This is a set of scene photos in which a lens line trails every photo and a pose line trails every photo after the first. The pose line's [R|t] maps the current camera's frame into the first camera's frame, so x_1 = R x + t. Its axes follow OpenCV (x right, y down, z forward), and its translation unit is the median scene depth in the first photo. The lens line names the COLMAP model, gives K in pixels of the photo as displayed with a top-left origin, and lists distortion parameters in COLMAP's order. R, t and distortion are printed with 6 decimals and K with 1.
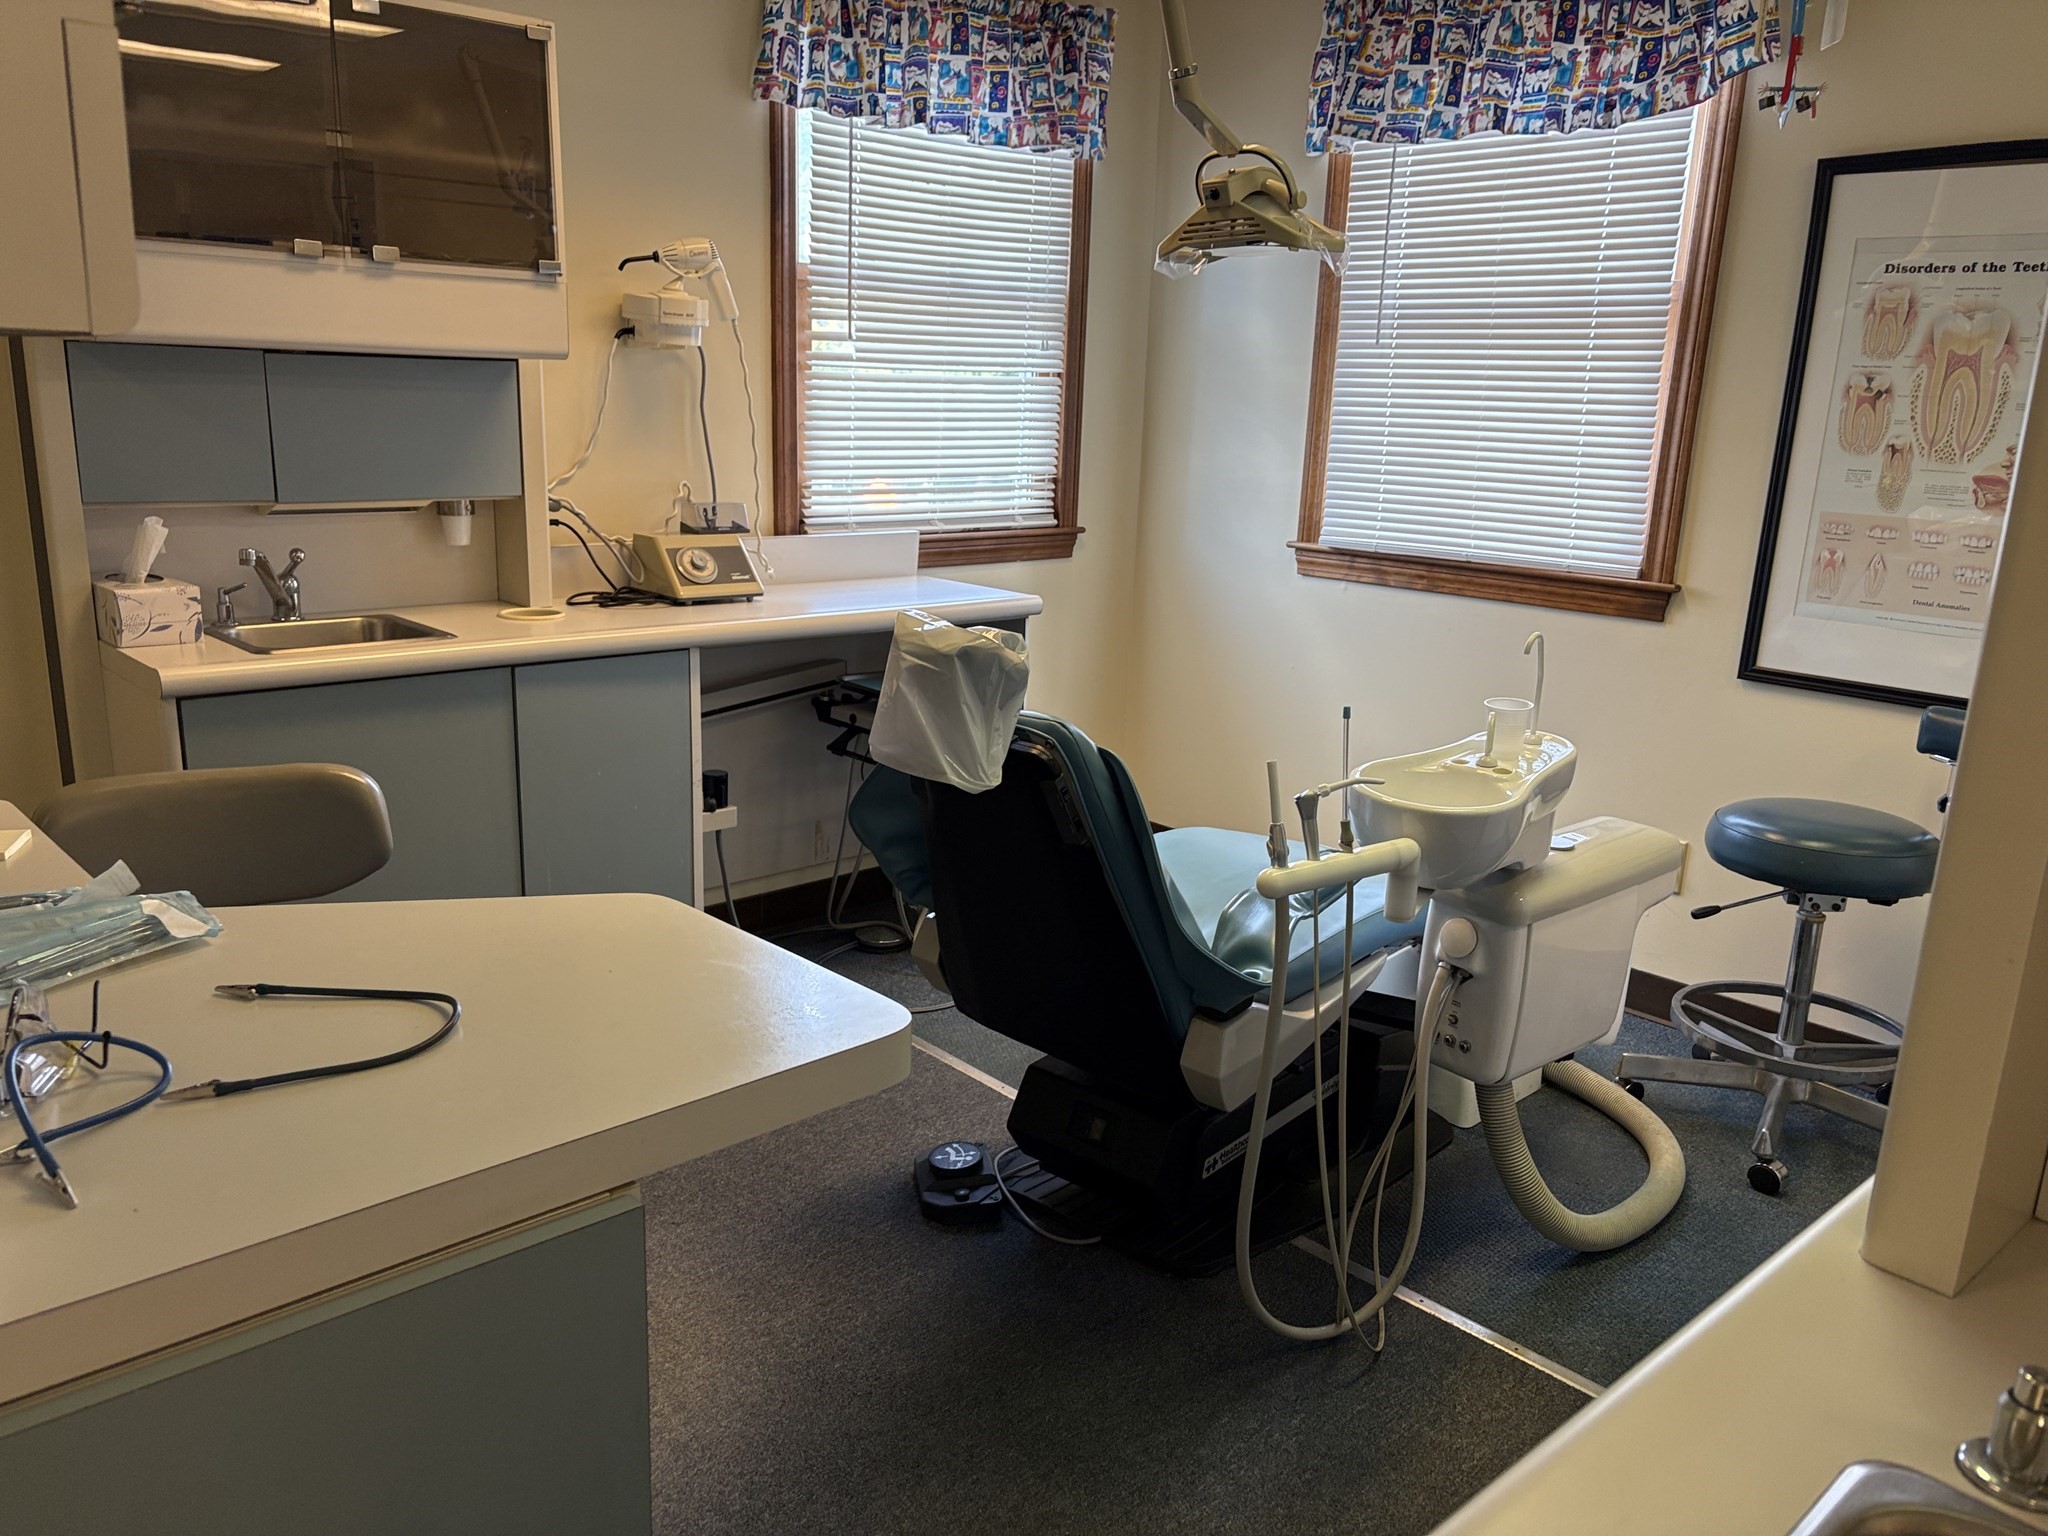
lens RADIAL K [[1557.0, 0, 1015.9], [0, 1557.0, 764.6], [0, 0, 1]] dist [0.028531, -0.030767]
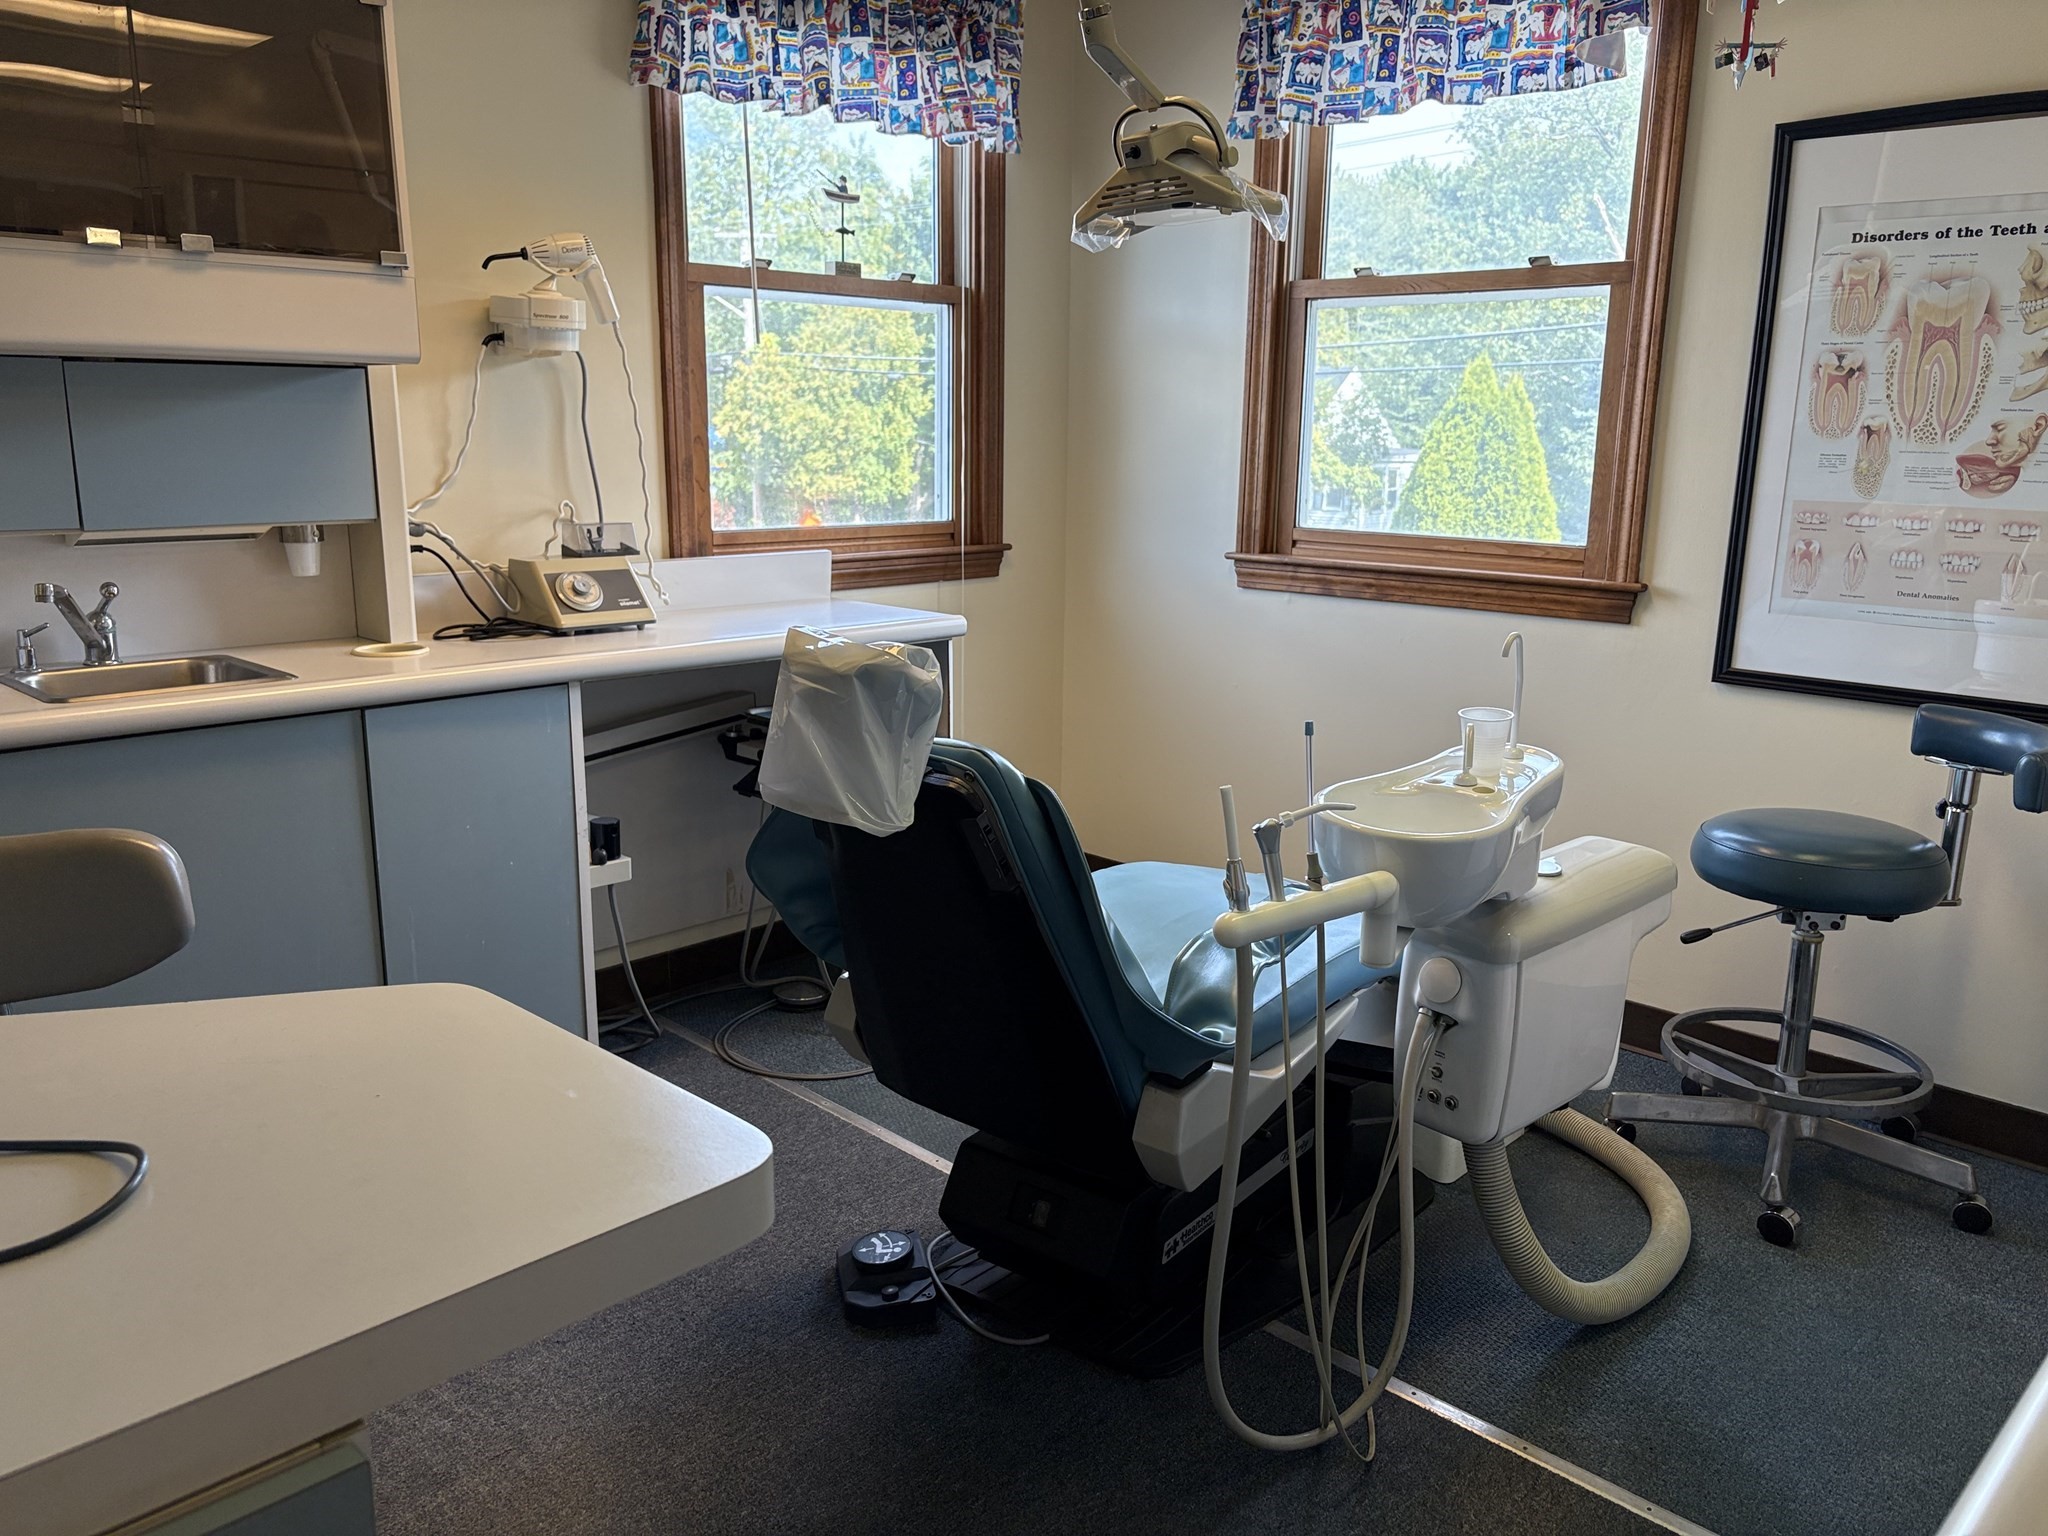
lens RADIAL K [[1557.0, 0, 1032.4], [0, 1557.0, 759.8], [0, 0, 1]] dist [0.028531, -0.030767]
pose [[0.998311, -0.032765, 0.047979, 0.011854], [0.033920, 0.999149, -0.023469, -0.000537], [-0.047169, 0.025057, 0.998573, 0.101951]]
